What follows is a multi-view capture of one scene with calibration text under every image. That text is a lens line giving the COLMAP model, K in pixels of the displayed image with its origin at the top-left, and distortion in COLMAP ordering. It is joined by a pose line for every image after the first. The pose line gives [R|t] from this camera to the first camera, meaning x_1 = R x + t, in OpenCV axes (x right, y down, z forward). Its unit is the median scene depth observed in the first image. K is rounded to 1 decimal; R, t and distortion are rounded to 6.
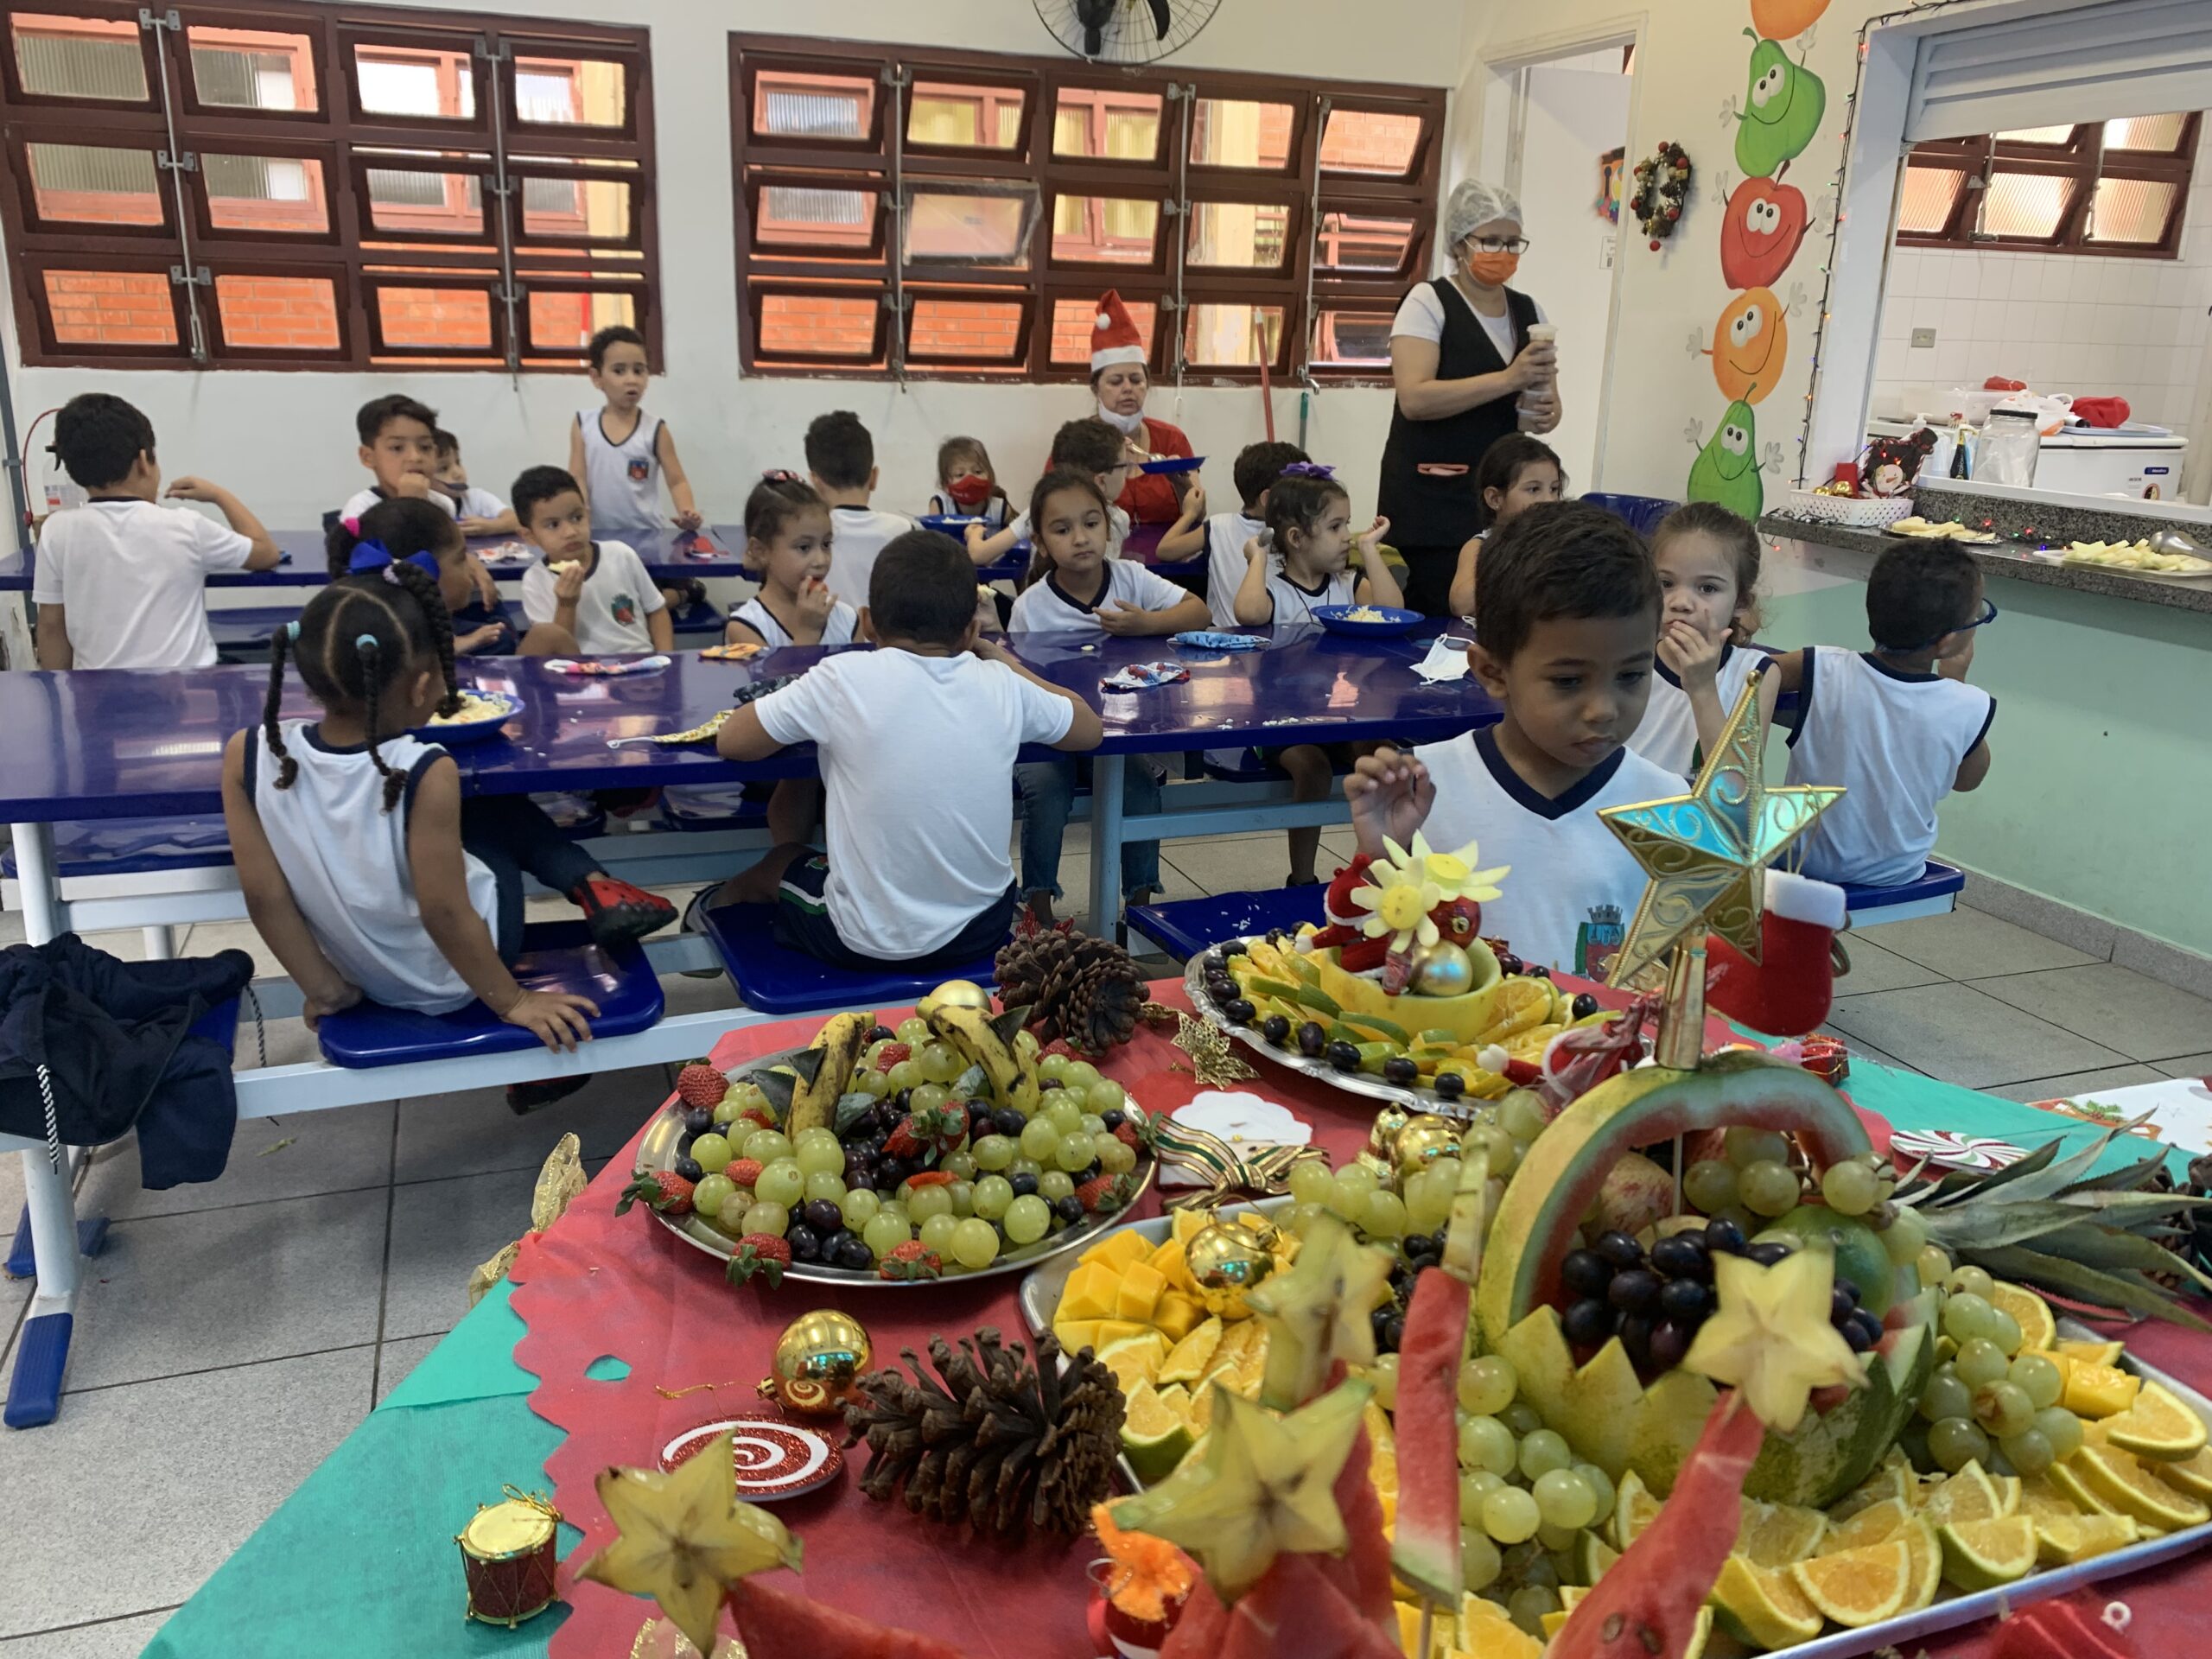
lens RADIAL K [[1706.9, 0, 1127.7], [0, 1706.9, 826.6], [0, 0, 1]] dist [0.012526, -0.008642]
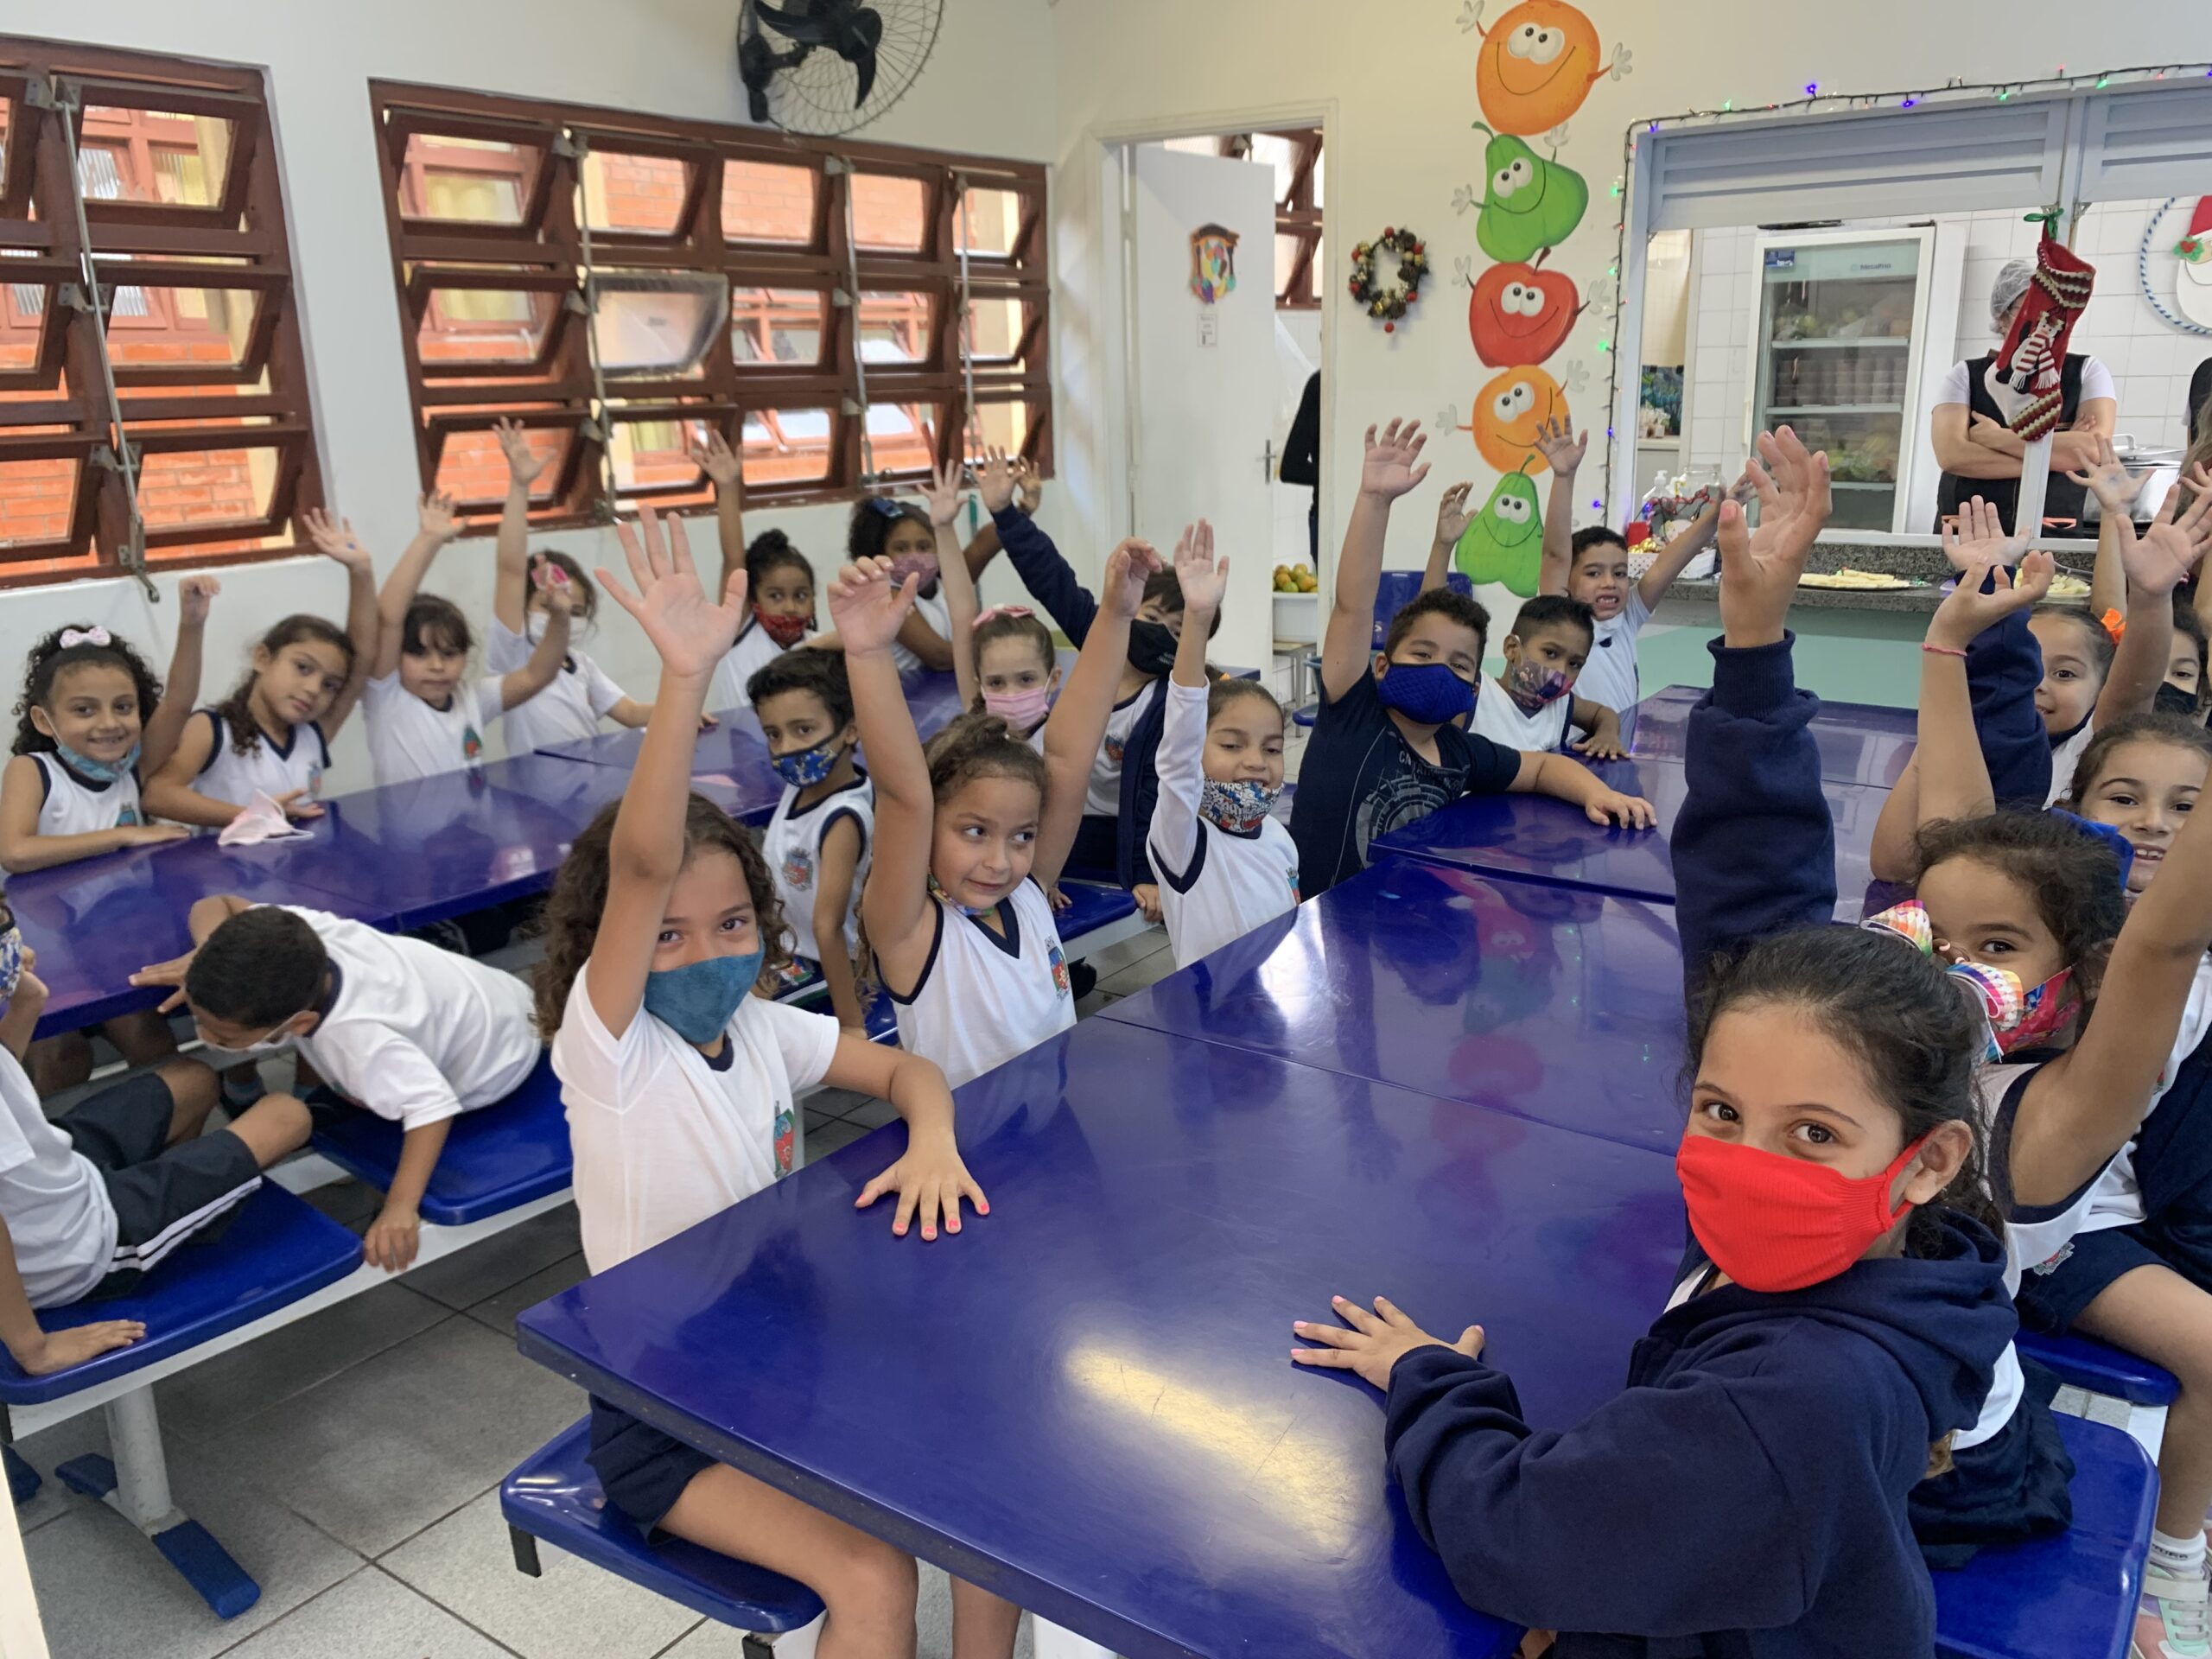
lens RADIAL K [[1706.9, 0, 1117.8], [0, 1706.9, 832.8], [0, 0, 1]] dist [0.012526, -0.008642]
pose [[0.815092, -0.197062, 0.544786, -0.433924], [0.207354, 0.977308, 0.043278, -0.120530], [-0.540952, 0.077688, 0.837458, 0.251662]]
